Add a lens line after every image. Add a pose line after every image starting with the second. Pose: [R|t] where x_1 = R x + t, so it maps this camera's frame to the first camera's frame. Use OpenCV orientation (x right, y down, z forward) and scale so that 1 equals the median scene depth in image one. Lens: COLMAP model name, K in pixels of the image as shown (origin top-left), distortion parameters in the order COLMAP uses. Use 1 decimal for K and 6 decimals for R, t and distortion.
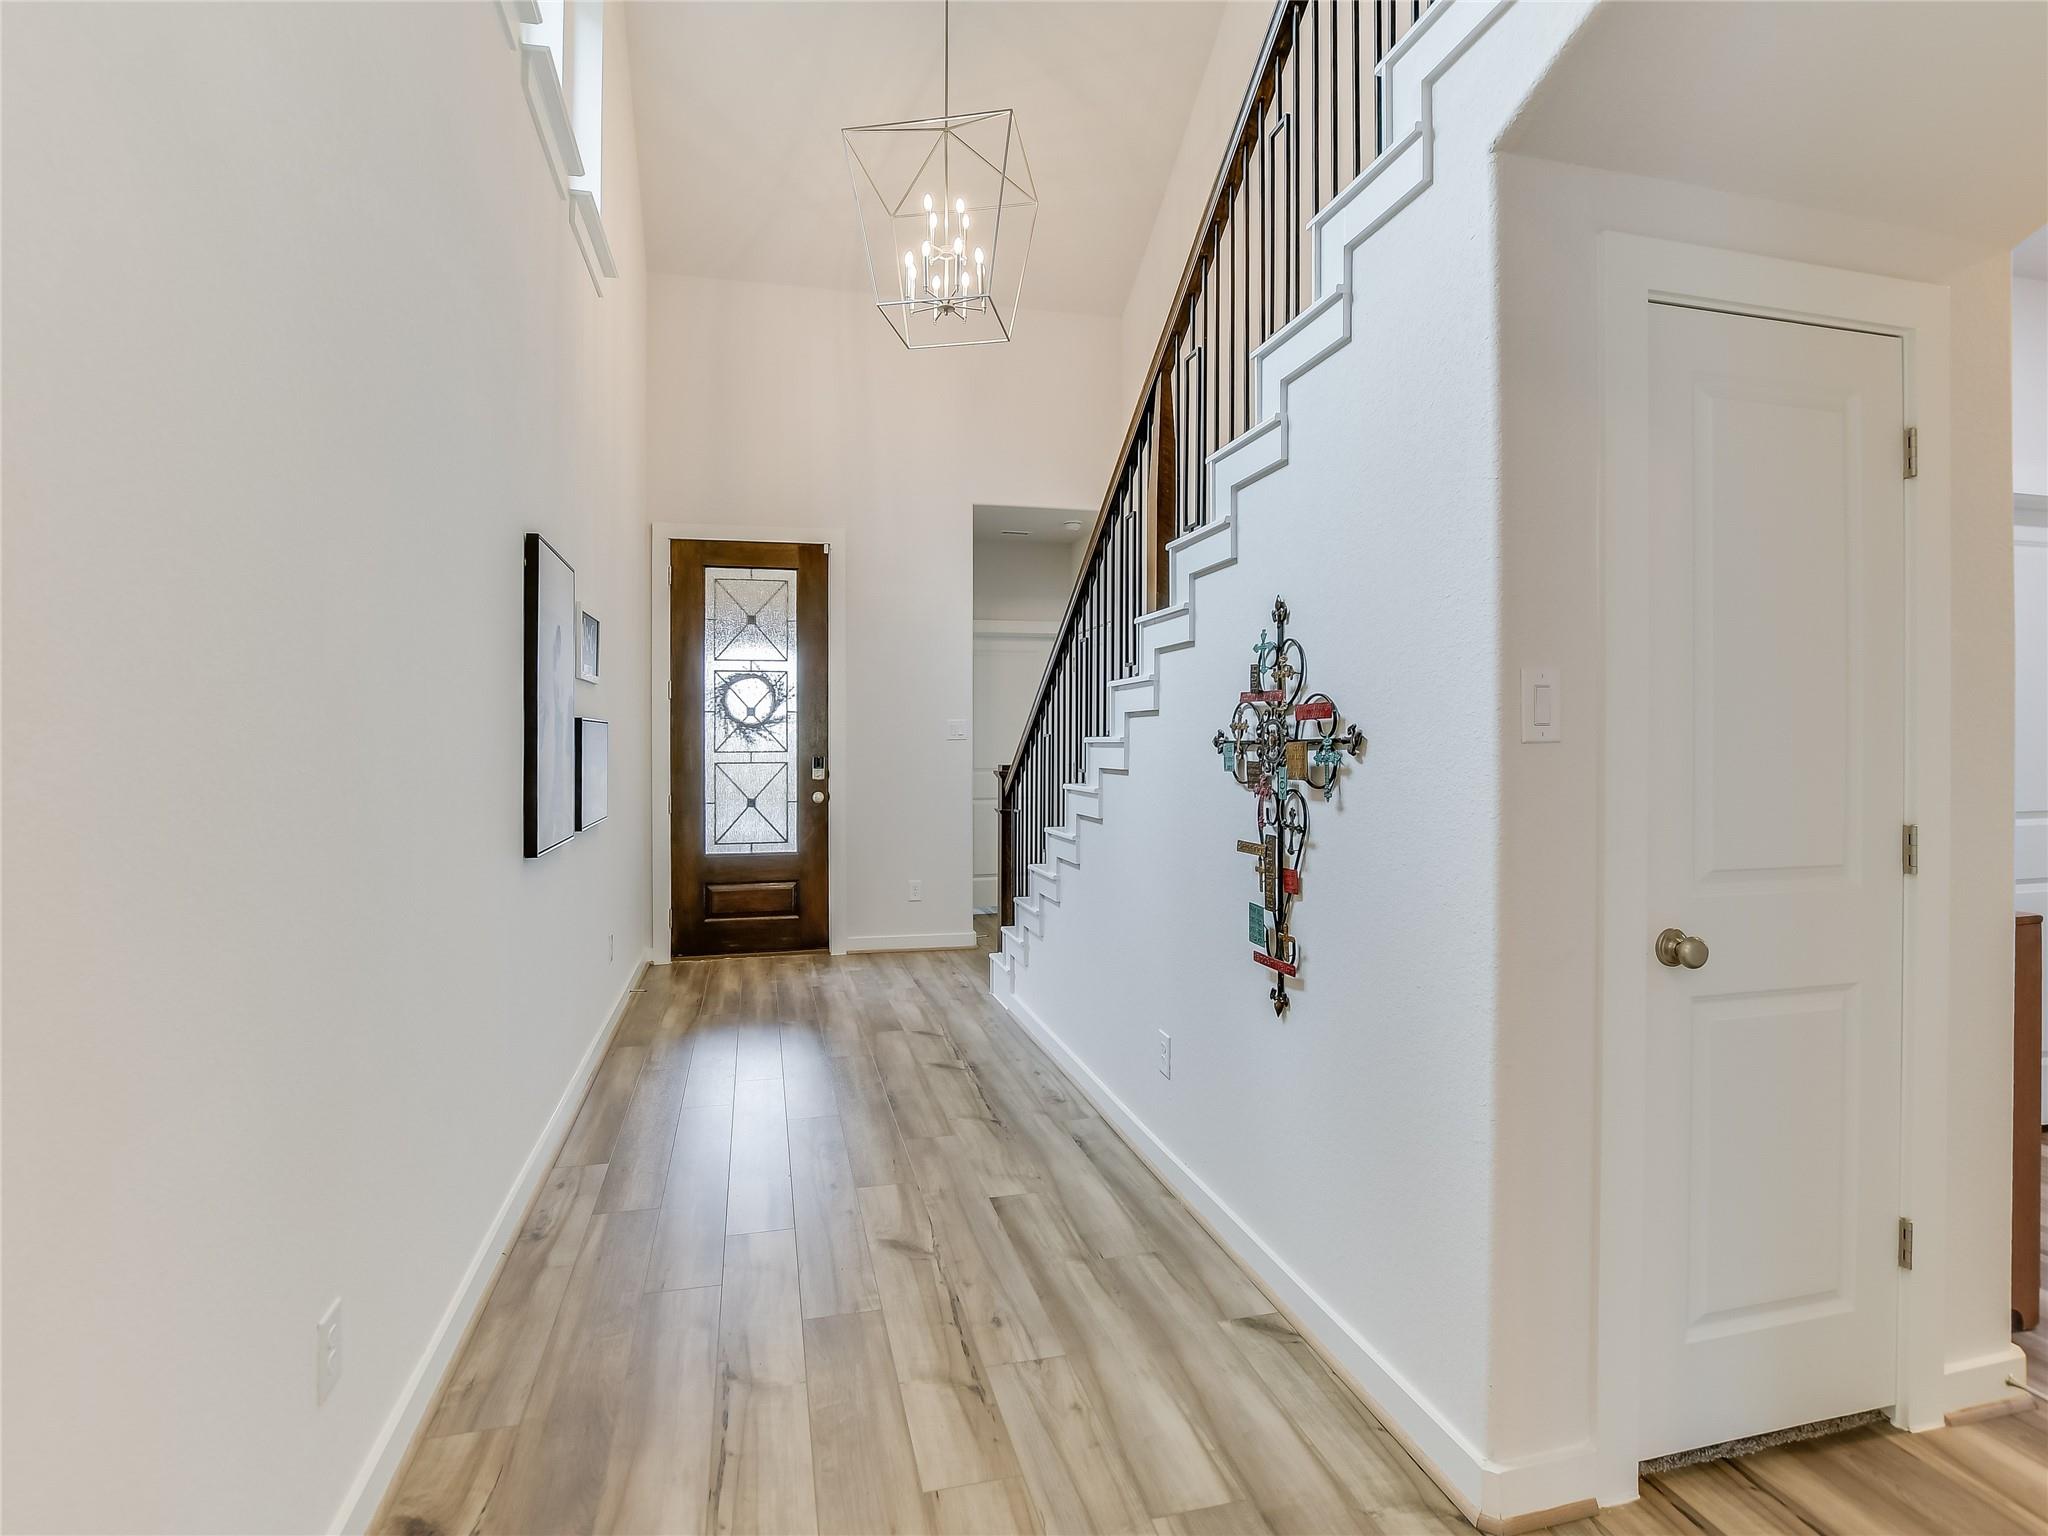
lens RADIAL K [[994.4, 0, 1032.1], [0, 994.4, 750.0], [0, 0, 1]] dist [0.006666, 0.000080]
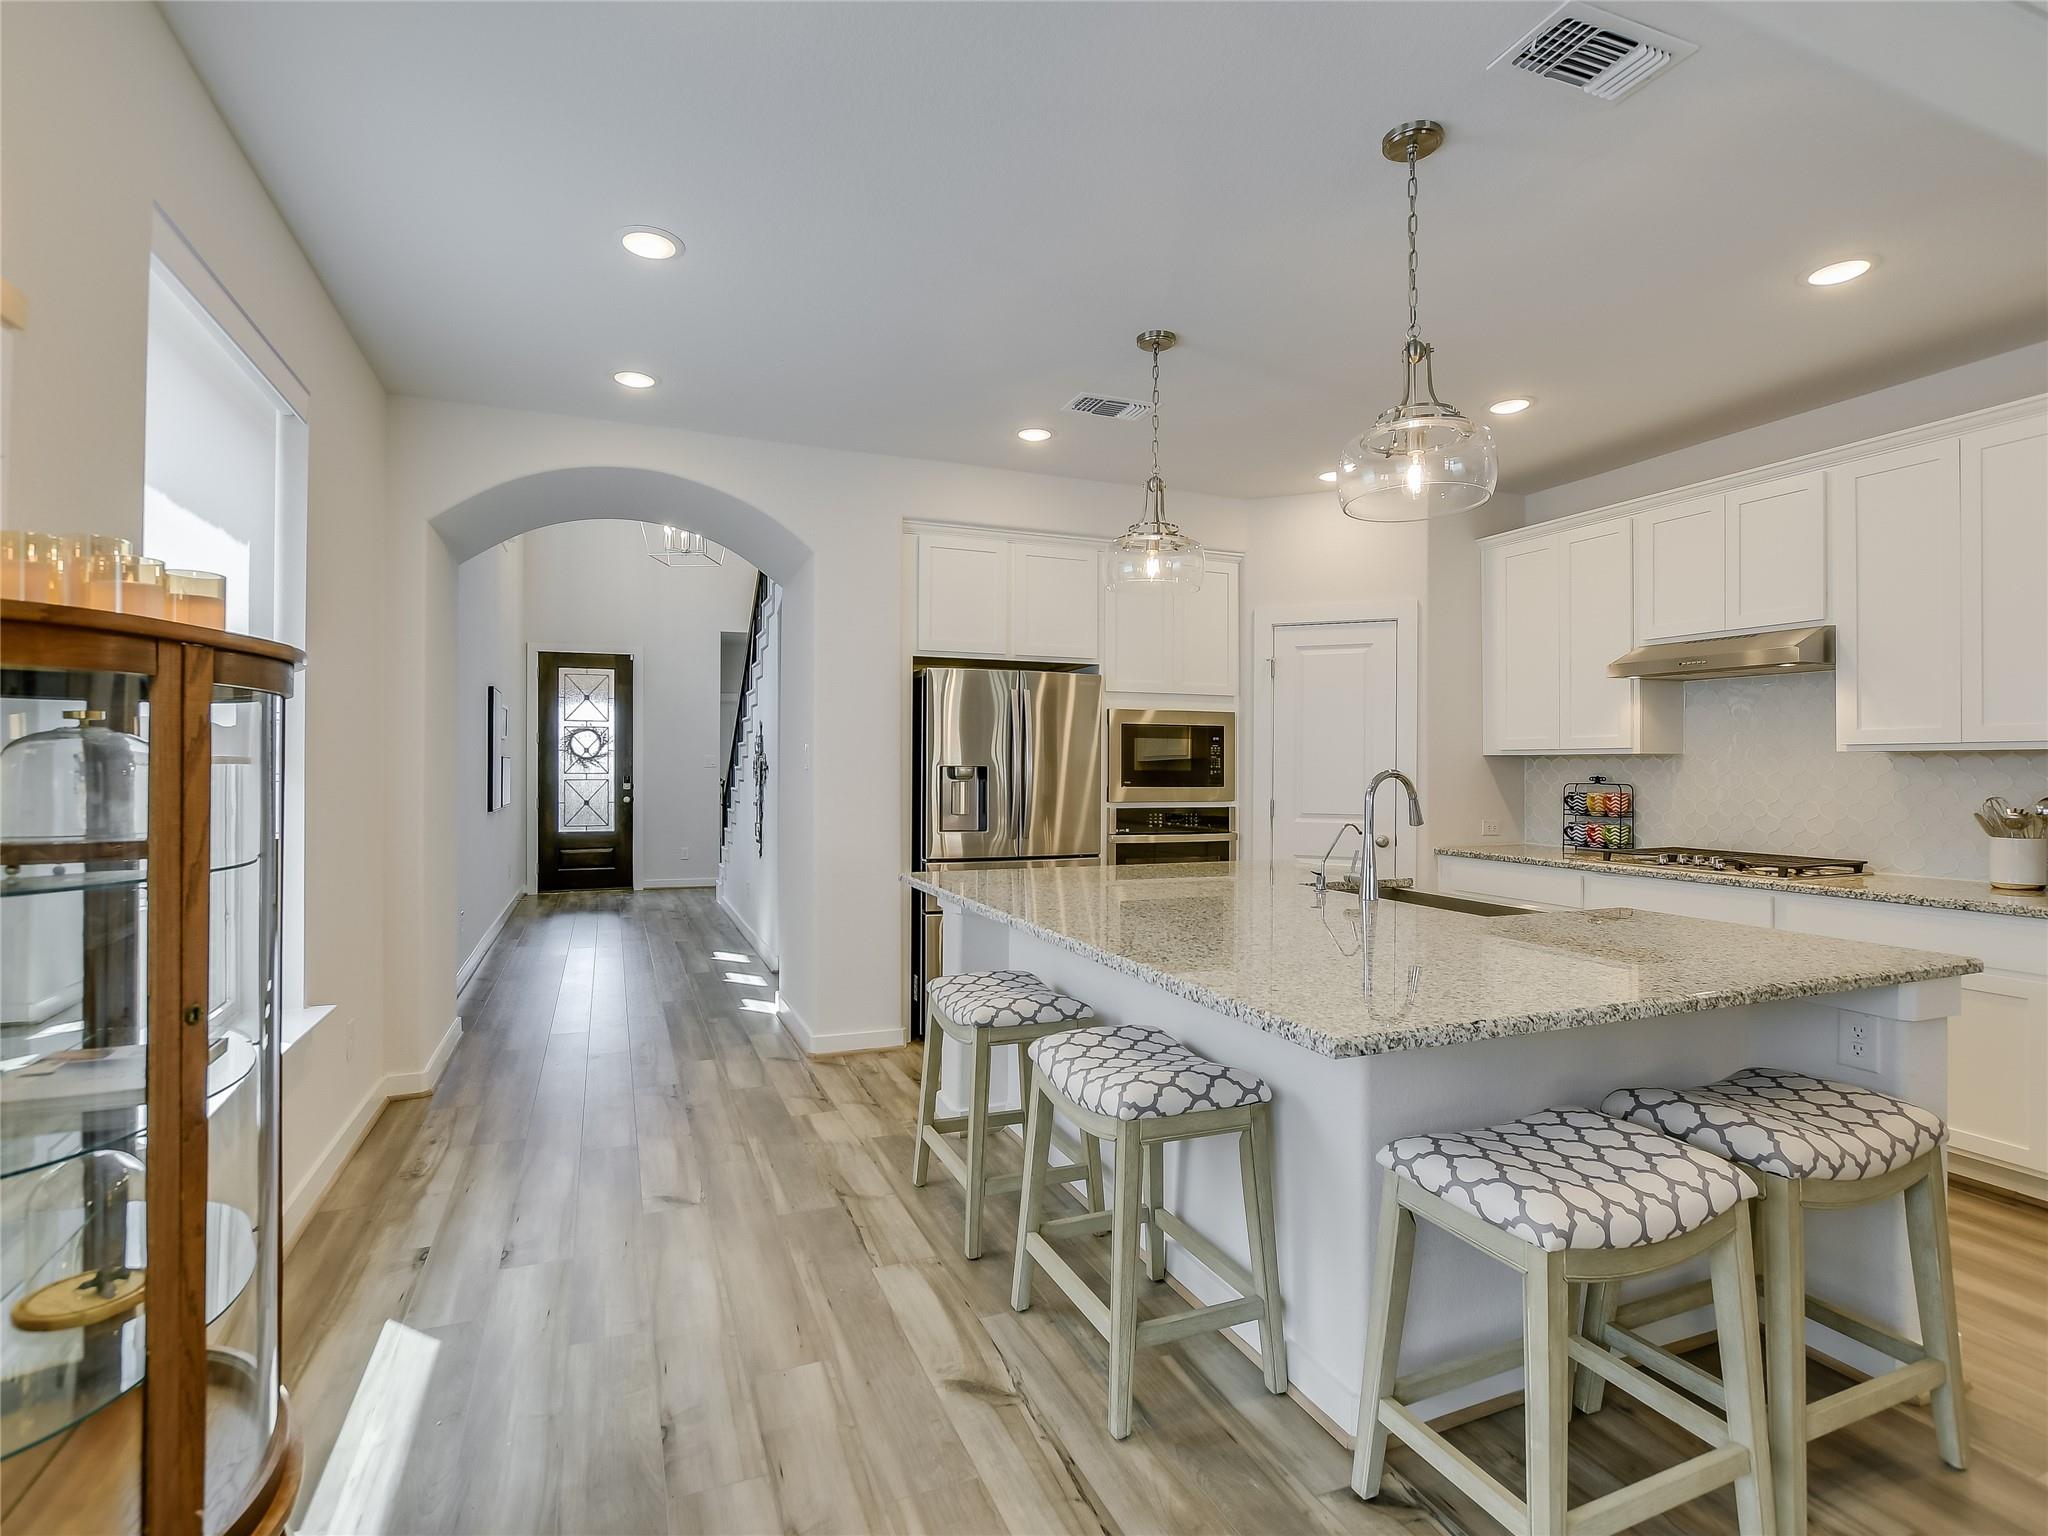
lens RADIAL K [[994.4, 0, 1013.5], [0, 994.4, 773.2], [0, 0, 1]] dist [0.006666, 0.000080]
pose [[0.994176, 0.000721, 0.107768, 0.270826], [0.000276, 0.999957, -0.009238, 0.017650], [-0.107770, 0.009214, 0.994133, -0.806127]]
